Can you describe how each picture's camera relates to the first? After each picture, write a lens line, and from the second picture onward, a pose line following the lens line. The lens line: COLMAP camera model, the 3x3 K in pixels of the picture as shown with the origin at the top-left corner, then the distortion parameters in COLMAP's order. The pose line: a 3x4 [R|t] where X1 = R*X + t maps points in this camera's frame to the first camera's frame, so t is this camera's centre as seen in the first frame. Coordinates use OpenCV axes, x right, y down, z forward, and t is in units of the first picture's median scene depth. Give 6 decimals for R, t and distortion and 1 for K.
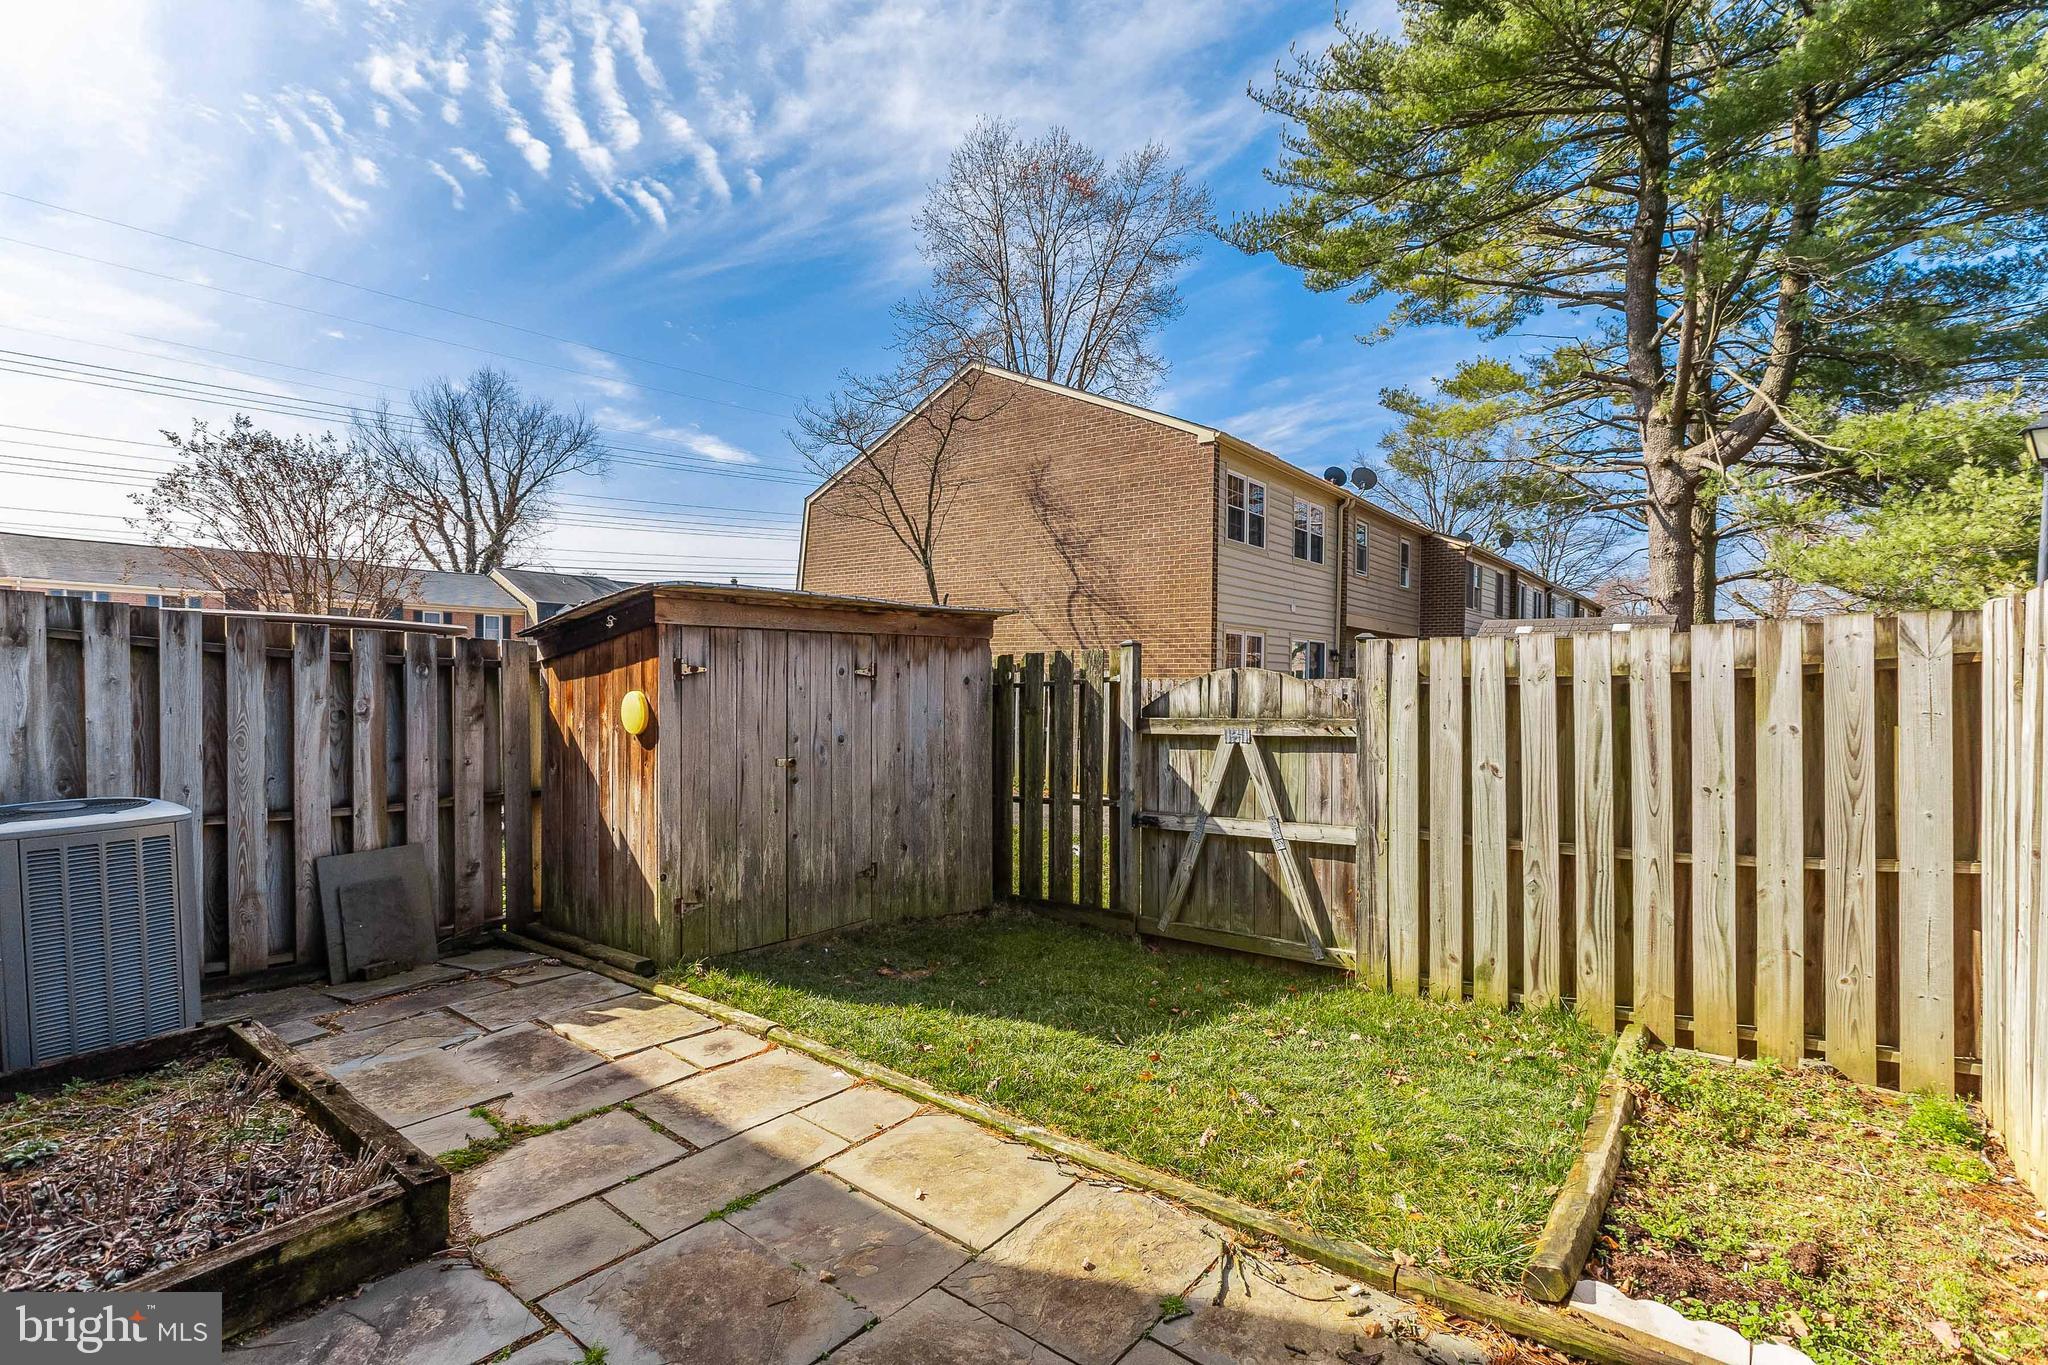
lens RADIAL K [[953.3, 0, 1024.0], [0, 953.3, 682.5], [0, 0, 1]] dist [0.000214, 0.000030]
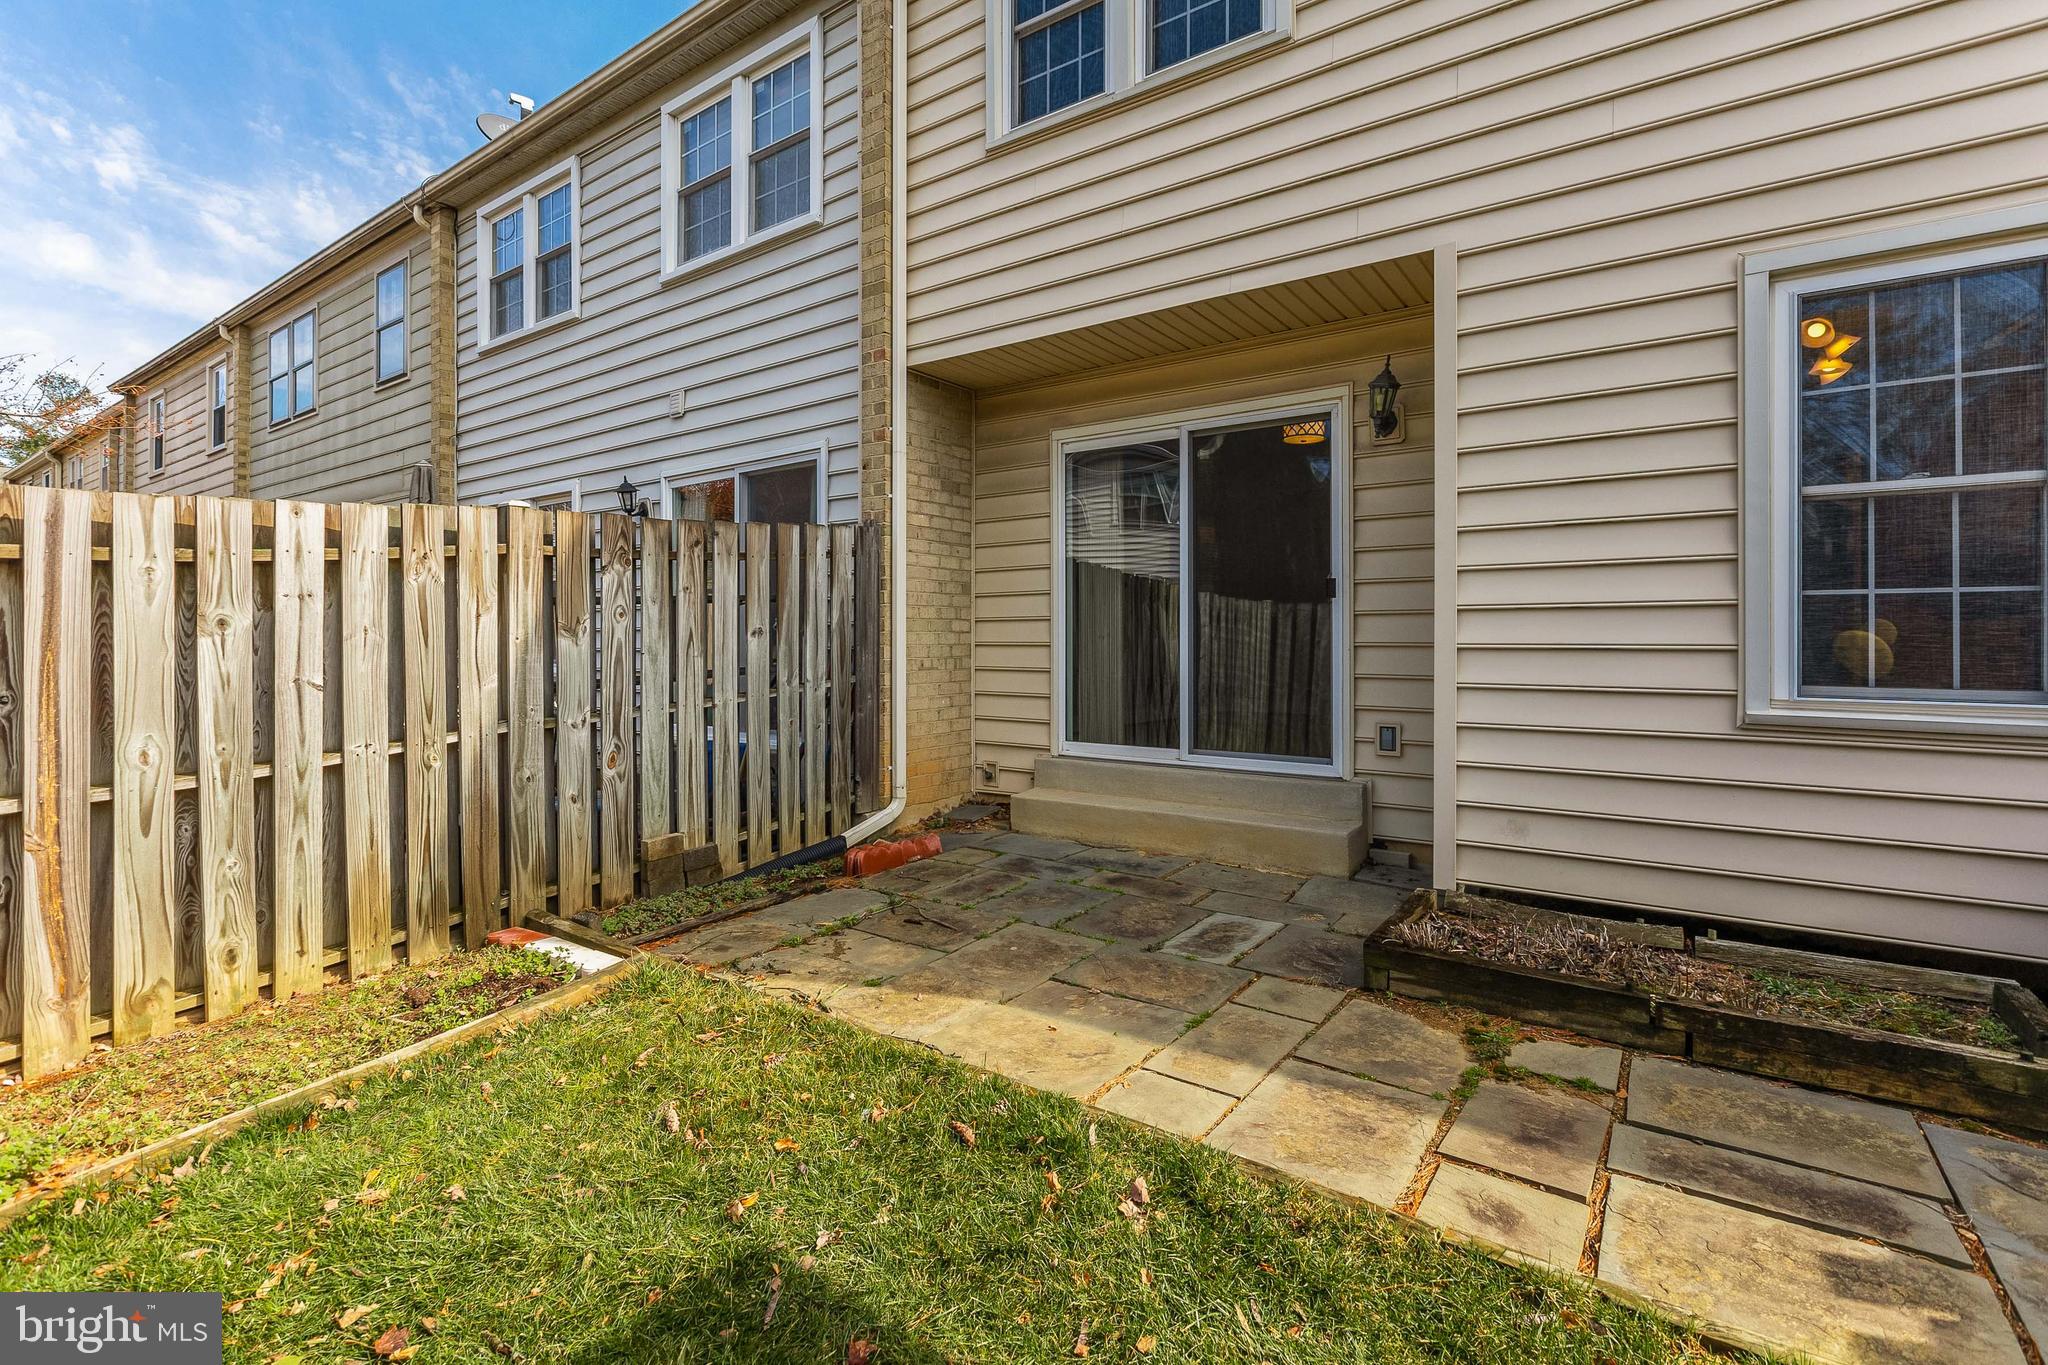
lens RADIAL K [[954.2, 0, 1018.8], [0, 954.2, 635.4], [0, 0, 1]] dist [-0.000365, -0.000008]
pose [[-0.998687, -0.008121, -0.050585, -0.001784], [-0.007868, 0.999956, -0.005191, 0.029929], [0.050625, -0.004786, -0.998706, 1.127328]]
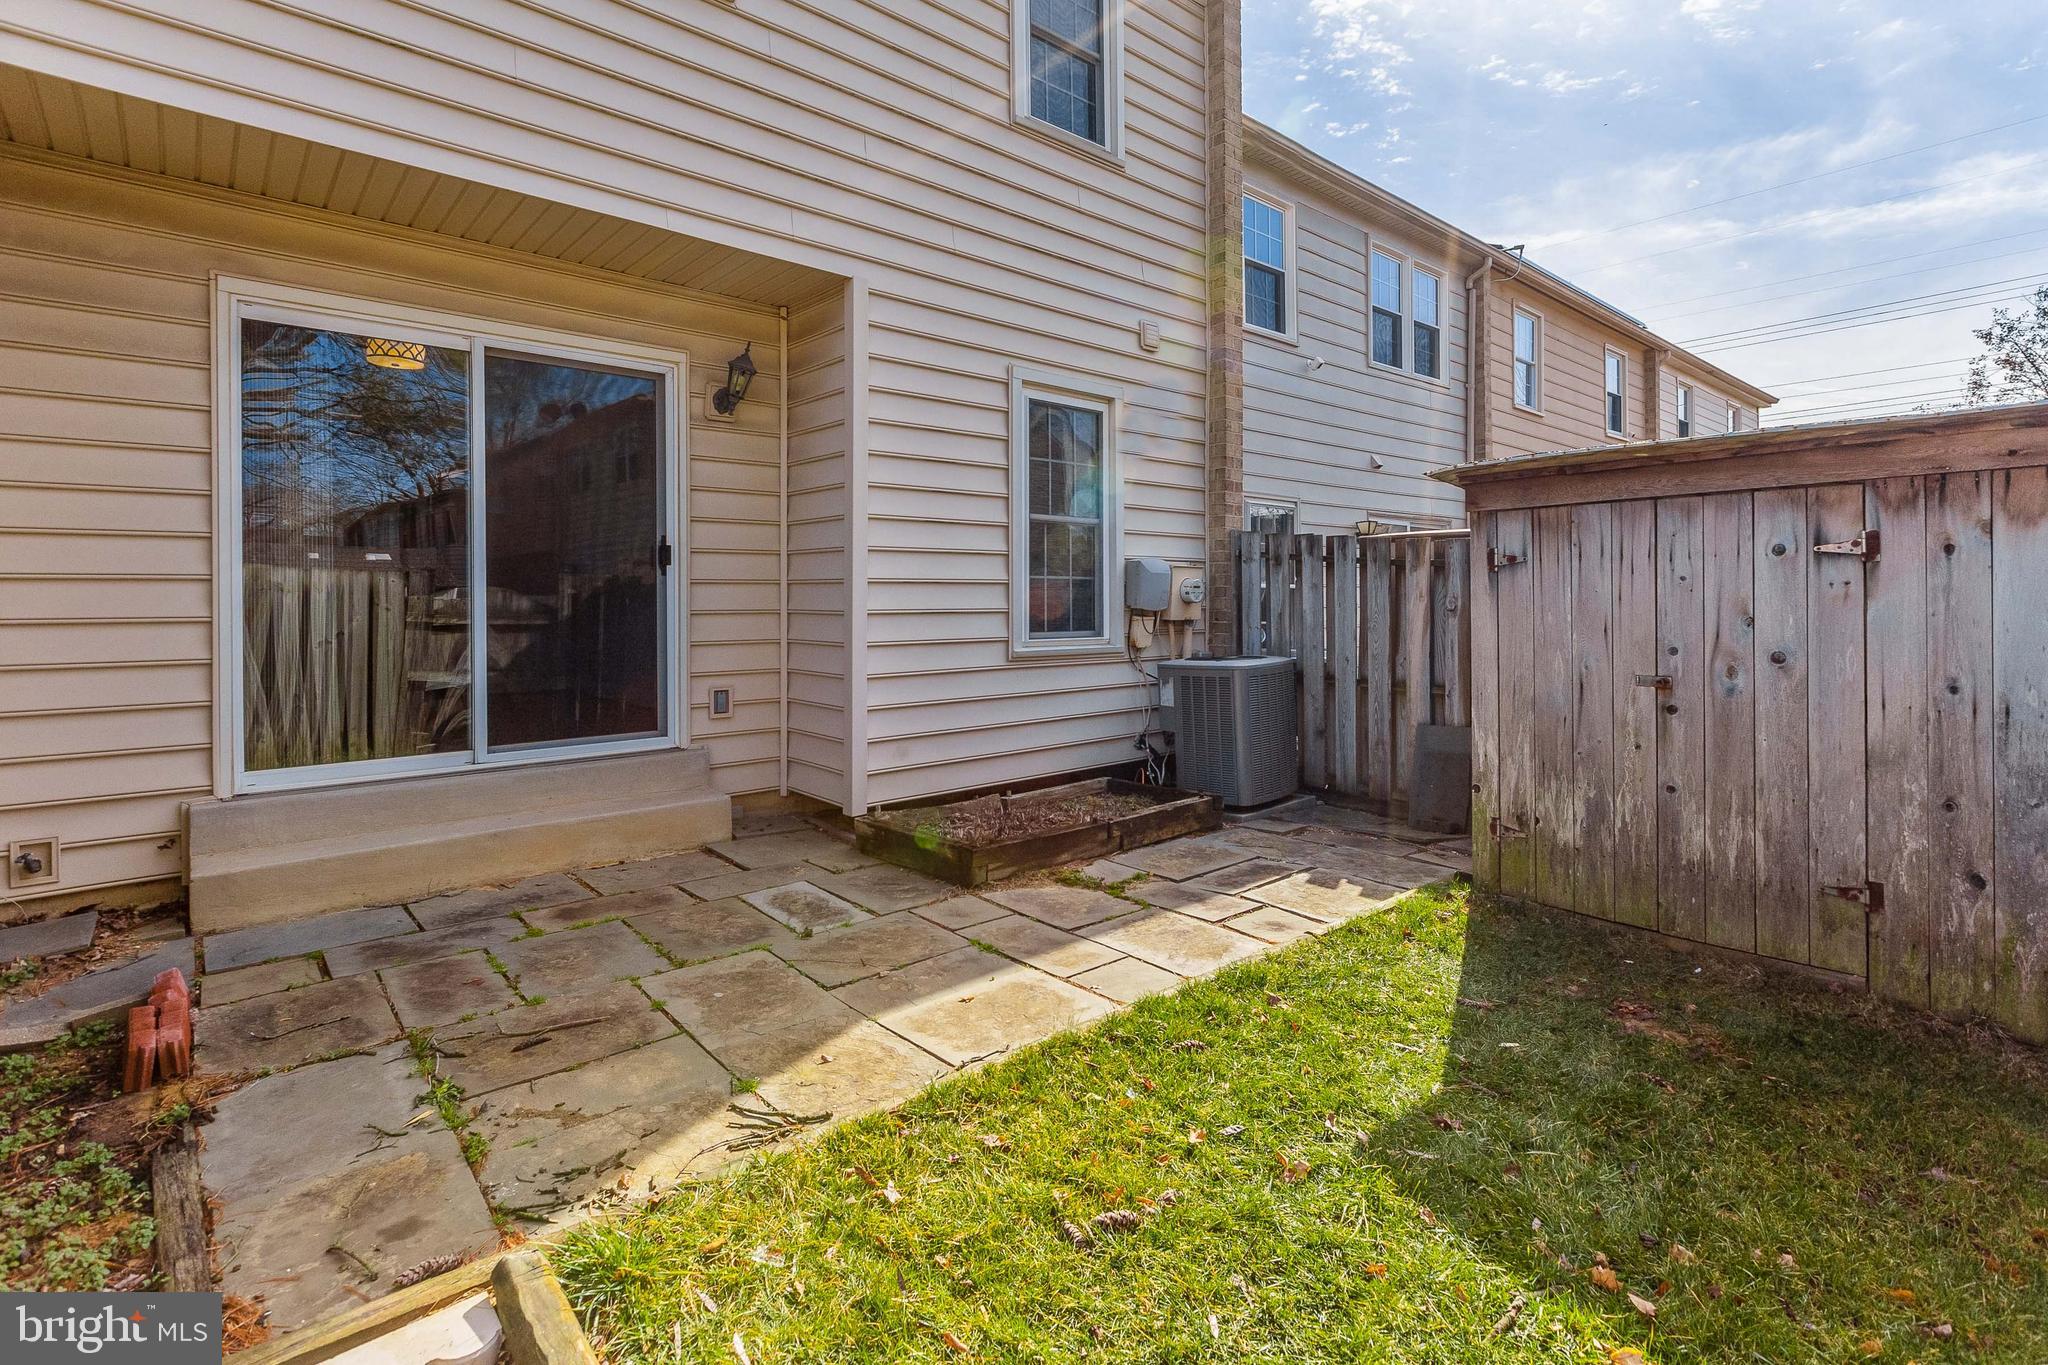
lens RADIAL K [[960.1, 0, 1032.7], [0, 960.1, 598.7], [0, 0, 1]] dist [0.001447, 0.000392]
pose [[-0.173475, -0.005256, -0.984824, 0.544961], [0.002814, 0.999979, -0.005833, 0.024125], [0.984834, -0.003784, -0.173457, 0.668193]]
